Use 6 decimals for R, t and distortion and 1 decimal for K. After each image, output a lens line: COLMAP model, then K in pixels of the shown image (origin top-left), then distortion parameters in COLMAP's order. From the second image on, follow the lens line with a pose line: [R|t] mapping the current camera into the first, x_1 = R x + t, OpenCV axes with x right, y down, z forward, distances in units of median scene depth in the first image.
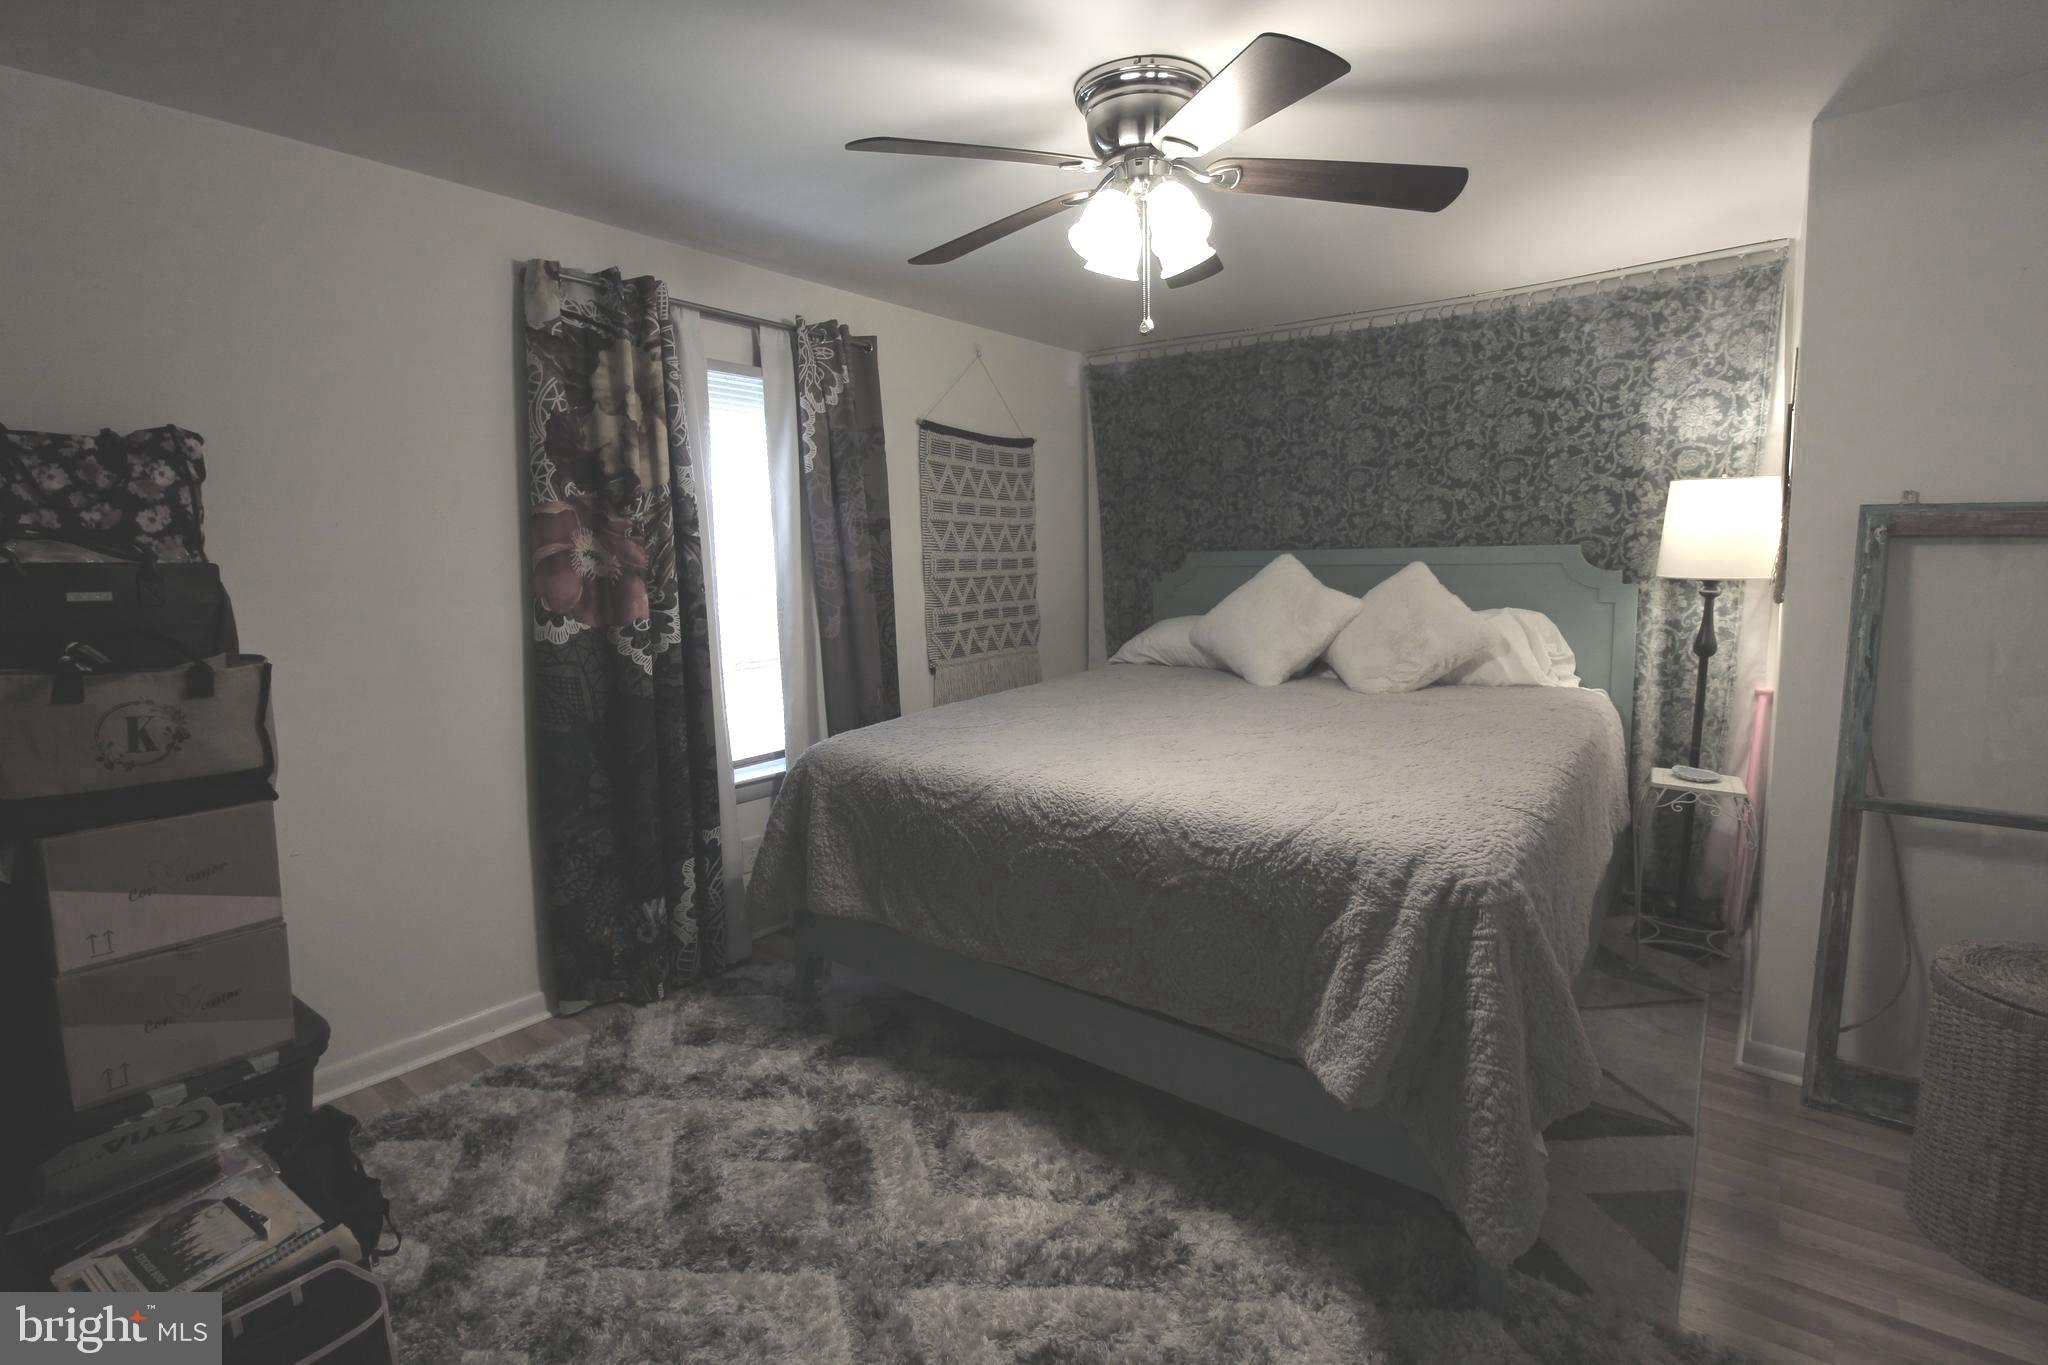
lens RADIAL K [[945.0, 0, 1010.4], [0, 945.0, 689.5], [0, 0, 1]] dist [-0.014188, -0.003309]
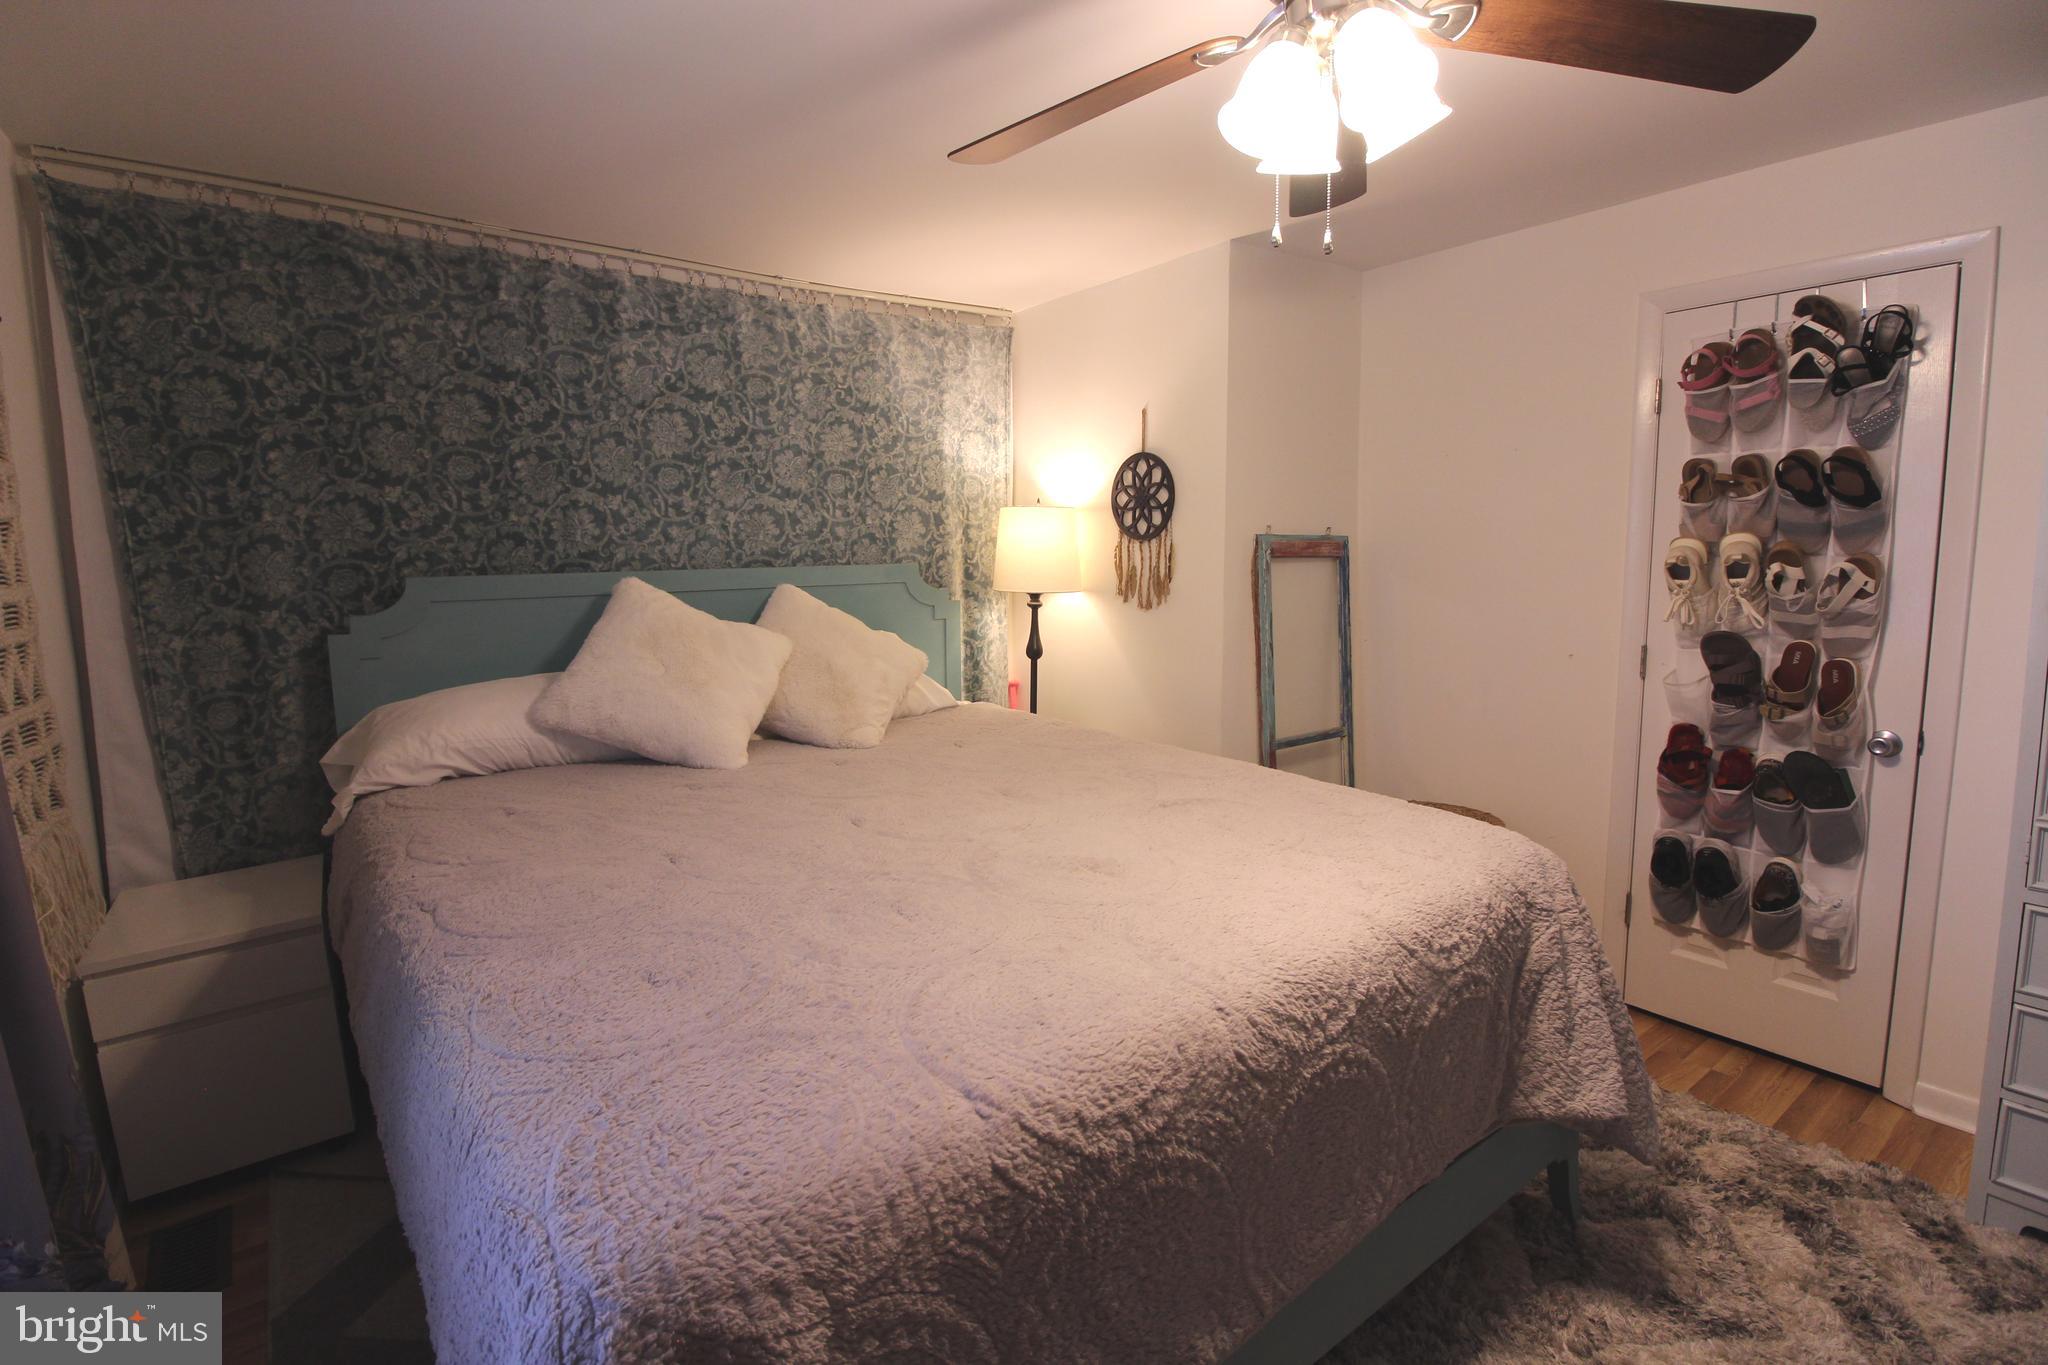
lens RADIAL K [[945.0, 0, 1019.0], [0, 945.0, 681.0], [0, 0, 1]] dist [-0.014188, -0.003309]
pose [[0.249115, -0.118500, 0.961197, -0.324666], [0.145937, 0.985747, 0.083704, -0.090480], [-0.957415, 0.119422, 0.262858, 0.588441]]
